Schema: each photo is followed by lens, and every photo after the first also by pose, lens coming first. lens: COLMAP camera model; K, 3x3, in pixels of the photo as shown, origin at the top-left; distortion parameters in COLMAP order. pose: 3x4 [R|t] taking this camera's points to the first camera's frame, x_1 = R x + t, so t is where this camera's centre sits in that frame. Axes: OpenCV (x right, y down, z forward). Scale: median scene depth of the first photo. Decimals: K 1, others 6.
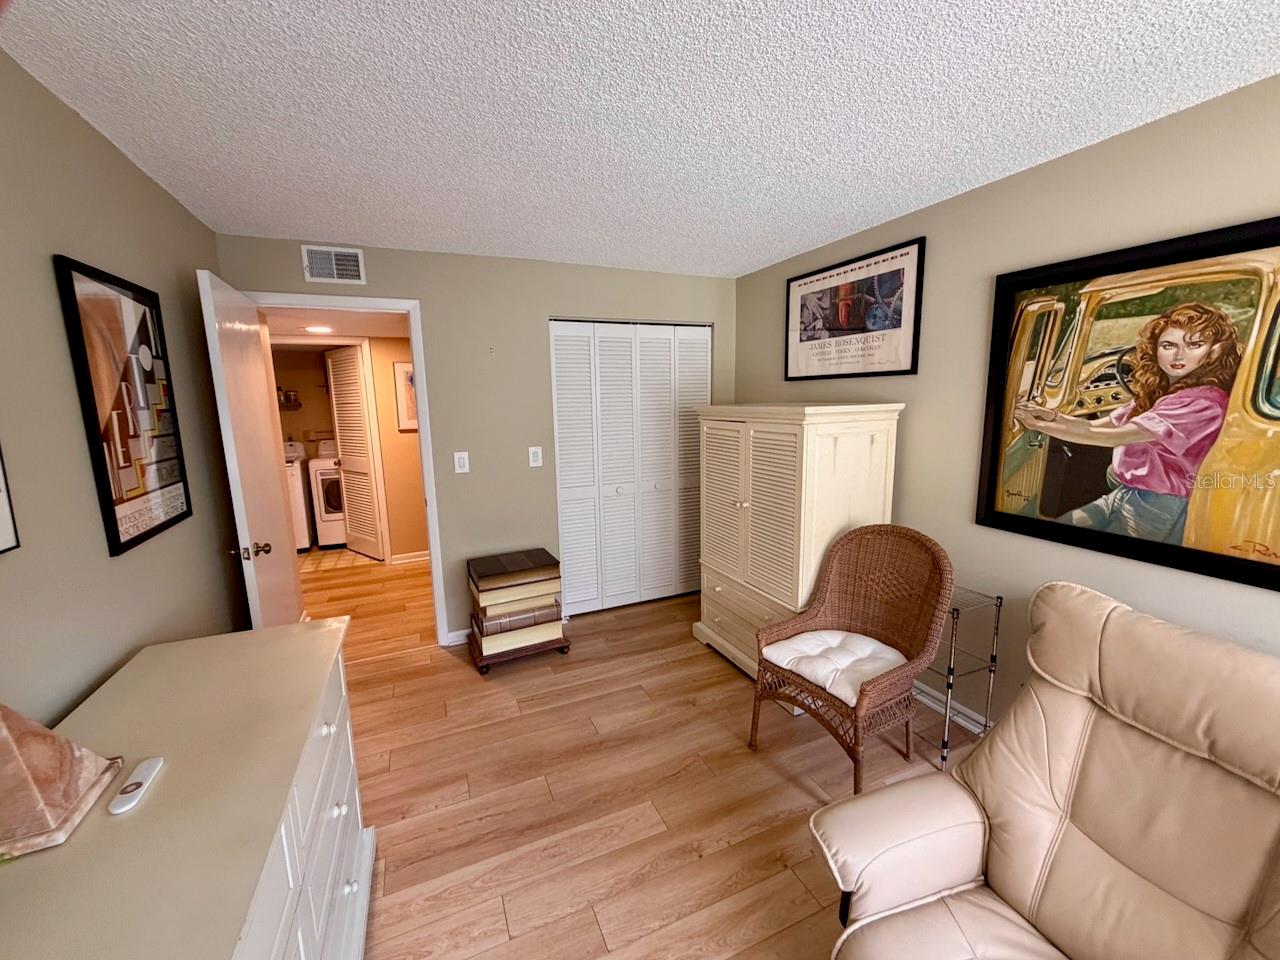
lens RADIAL K [[509.2, 0, 637.2], [0, 509.2, 478.6], [0, 0, 1]] dist [0.000006, -0.000485]
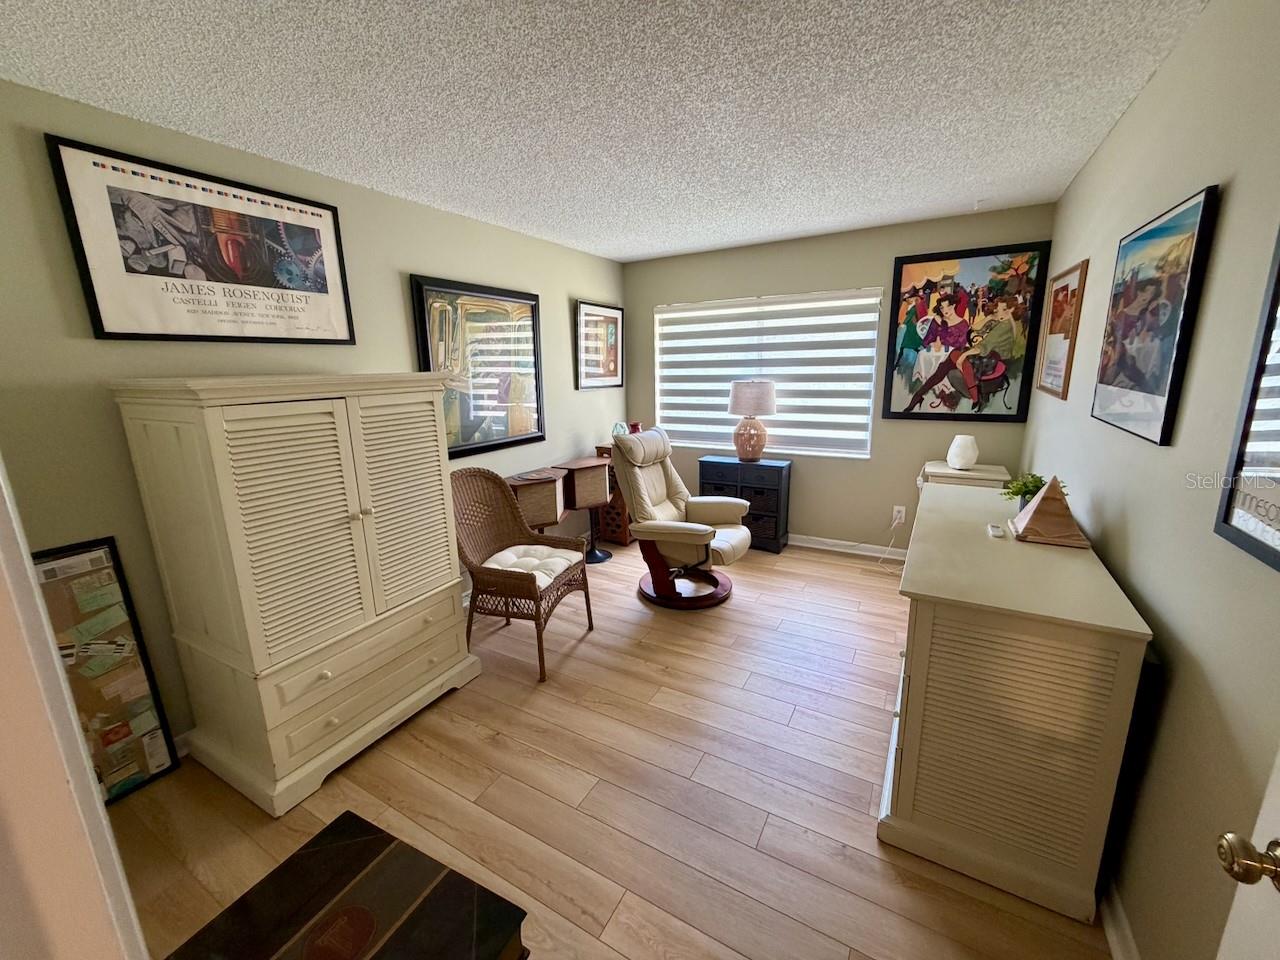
lens RADIAL K [[509.2, 0, 637.2], [0, 509.2, 478.6], [0, 0, 1]] dist [0.000006, -0.000485]
pose [[-0.588451, -0.141683, 0.796022, -0.600813], [0.164717, 0.942872, 0.289586, -0.143654], [-0.791577, 0.301526, -0.531496, 1.096381]]
